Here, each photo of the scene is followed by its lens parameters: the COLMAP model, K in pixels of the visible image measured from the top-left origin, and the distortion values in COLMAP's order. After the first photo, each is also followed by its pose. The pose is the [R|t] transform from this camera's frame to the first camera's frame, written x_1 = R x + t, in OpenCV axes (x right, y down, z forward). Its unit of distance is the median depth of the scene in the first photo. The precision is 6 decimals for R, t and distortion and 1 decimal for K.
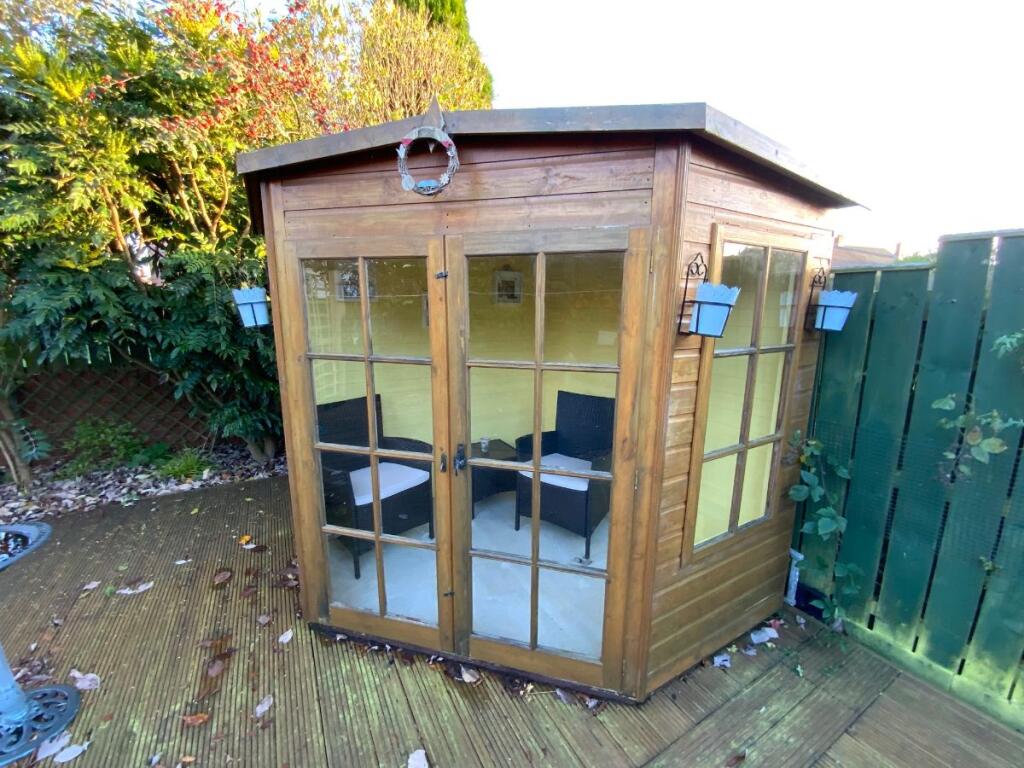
lens RADIAL K [[415.1, 0, 506.0], [0, 415.1, 381.1], [0, 0, 1]] dist [-0.003440, -0.001514]
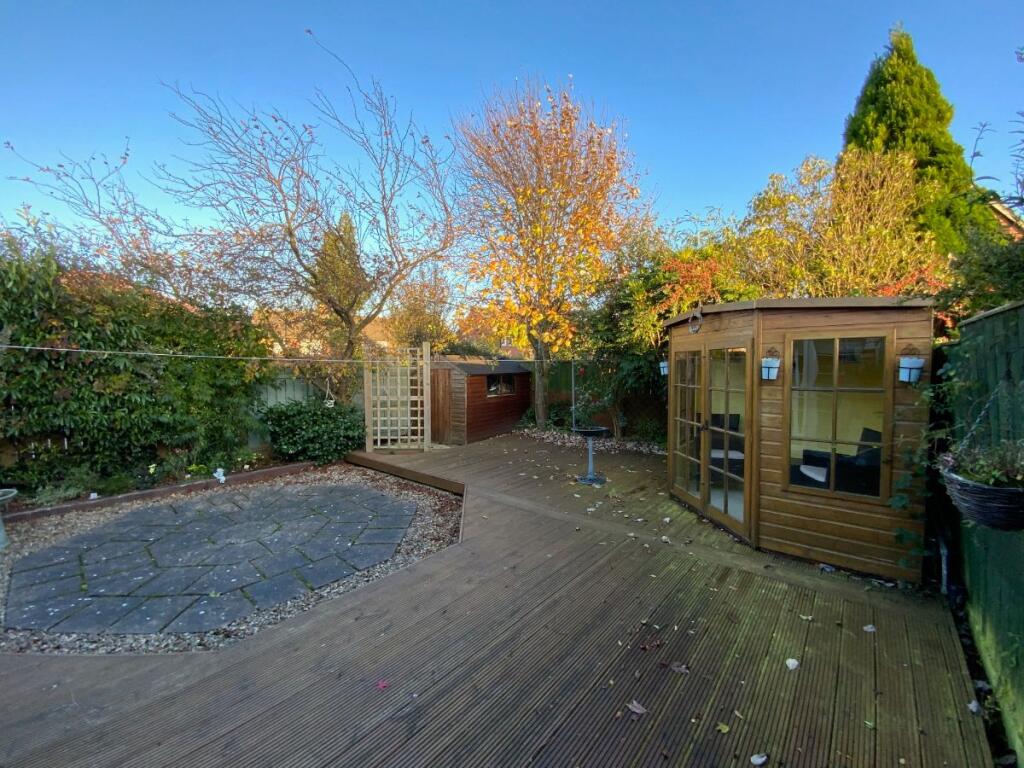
lens RADIAL K [[415.1, 0, 508.2], [0, 415.1, 383.0], [0, 0, 1]] dist [-0.003440, -0.001514]
pose [[0.349078, 0.032038, -0.936546, 1.695538], [-0.162087, 0.986416, -0.026671, 0.174632], [0.922969, 0.161112, 0.349529, -0.990507]]
